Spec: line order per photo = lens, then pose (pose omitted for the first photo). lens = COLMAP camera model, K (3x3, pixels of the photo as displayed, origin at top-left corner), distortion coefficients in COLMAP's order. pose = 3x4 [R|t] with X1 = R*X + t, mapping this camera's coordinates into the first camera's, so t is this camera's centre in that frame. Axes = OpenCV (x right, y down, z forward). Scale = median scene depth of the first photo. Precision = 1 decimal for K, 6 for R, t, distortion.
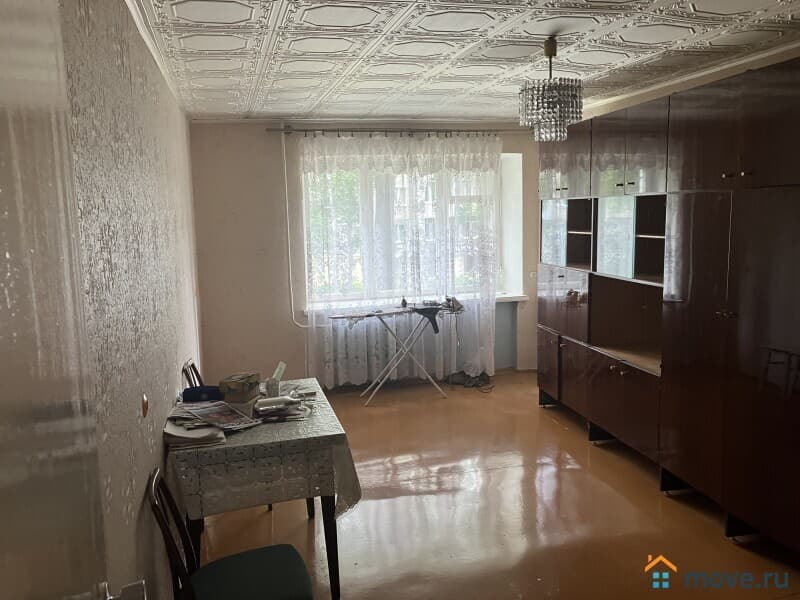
lens RADIAL K [[645.6, 0, 395.5], [0, 645.6, 298.3], [0, 0, 1]] dist [0.072699, -0.097560]
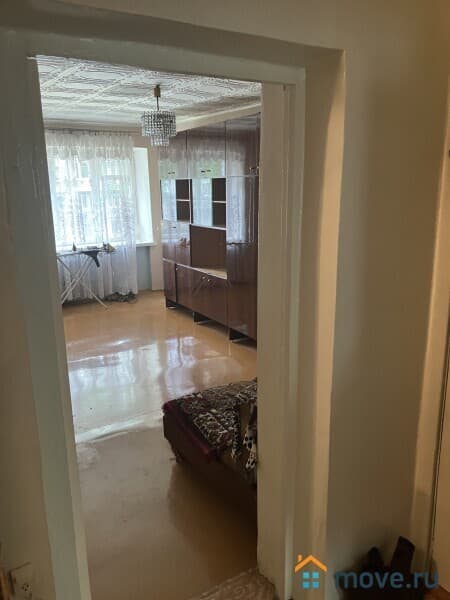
lens RADIAL K [[484.2, 0, 224.7], [0, 484.2, 303.2], [0, 0, 1]] dist [0.072699, -0.097560]
pose [[0.944553, -0.069488, 0.320923, -0.031434], [0.036905, 0.993625, 0.106523, 0.028993], [-0.326279, -0.088773, 0.941096, -0.205612]]
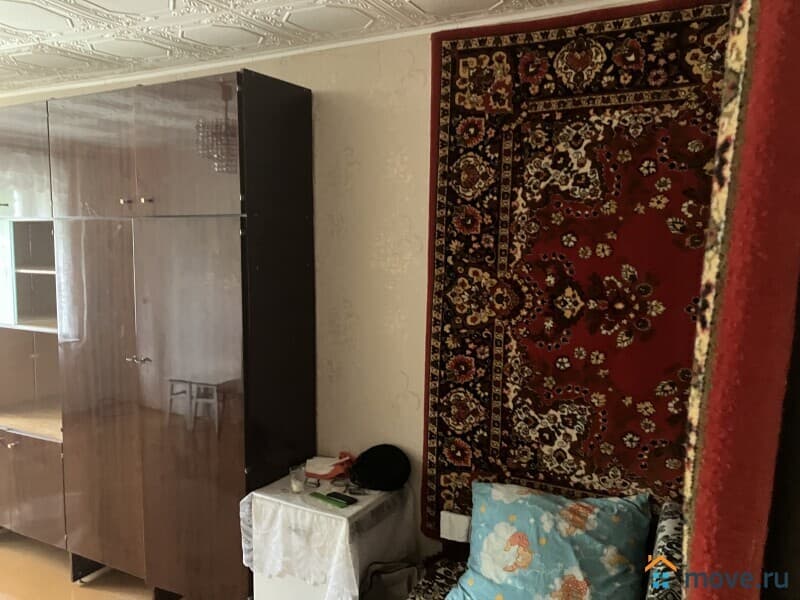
lens RADIAL K [[645.6, 0, 395.5], [0, 645.6, 298.3], [0, 0, 1]] dist [0.072699, -0.097560]
pose [[0.638091, -0.048676, 0.768421, 0.037137], [0.080386, 0.996757, -0.003612, -0.016153], [-0.765754, 0.064075, 0.639934, 0.103600]]
